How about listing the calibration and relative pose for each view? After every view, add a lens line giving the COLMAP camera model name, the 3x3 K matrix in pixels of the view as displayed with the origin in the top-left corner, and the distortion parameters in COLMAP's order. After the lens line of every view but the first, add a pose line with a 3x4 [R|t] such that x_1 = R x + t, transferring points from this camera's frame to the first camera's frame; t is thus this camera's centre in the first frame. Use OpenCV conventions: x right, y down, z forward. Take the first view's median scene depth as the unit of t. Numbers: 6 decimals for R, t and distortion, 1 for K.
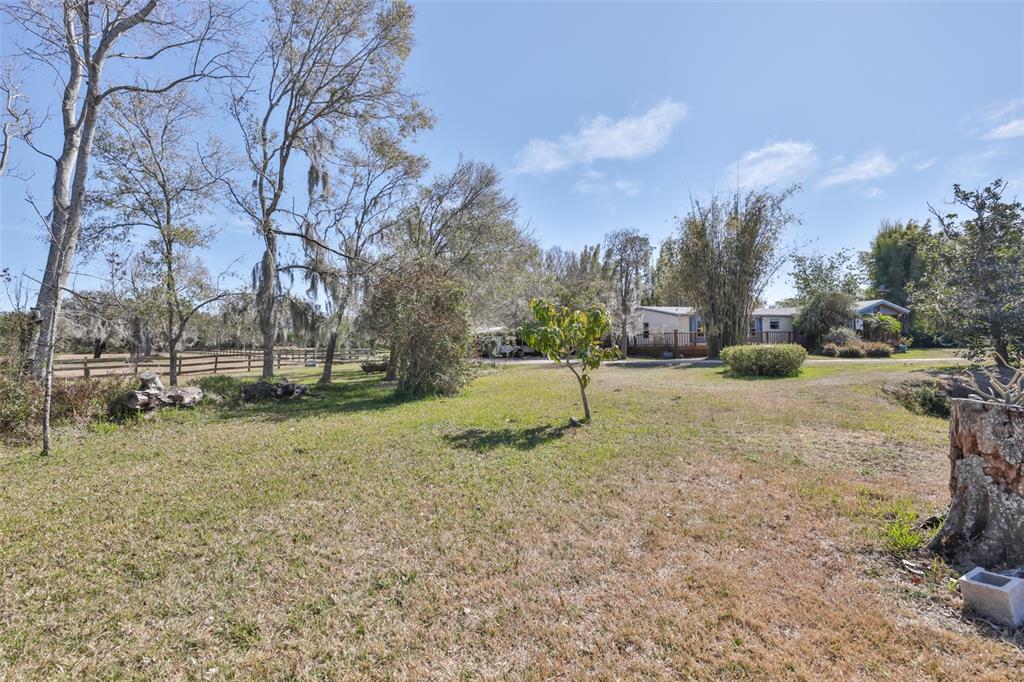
lens RADIAL K [[430.9, 0, 510.3], [0, 430.9, 337.4], [0, 0, 1]] dist [-0.001080, 0.000241]
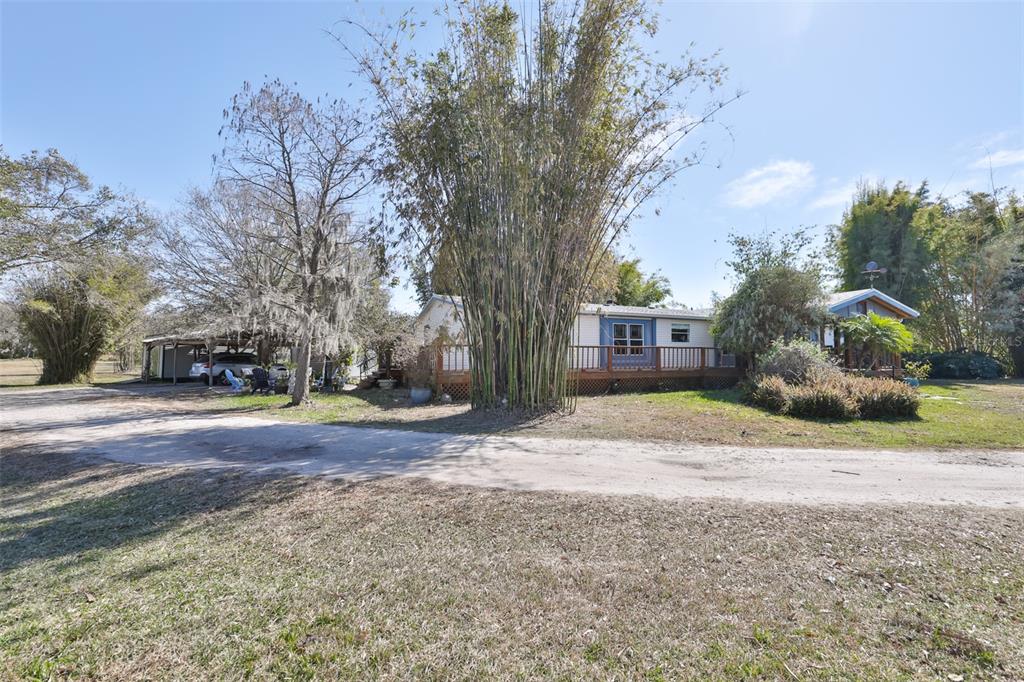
lens RADIAL K [[430.9, 0, 513.6], [0, 430.9, 342.0], [0, 0, 1]] dist [-0.001080, 0.000241]
pose [[0.997454, 0.017506, 0.069126, 0.393353], [-0.016354, 0.999718, -0.017198, -0.007482], [-0.069407, 0.016024, 0.997460, 0.508594]]
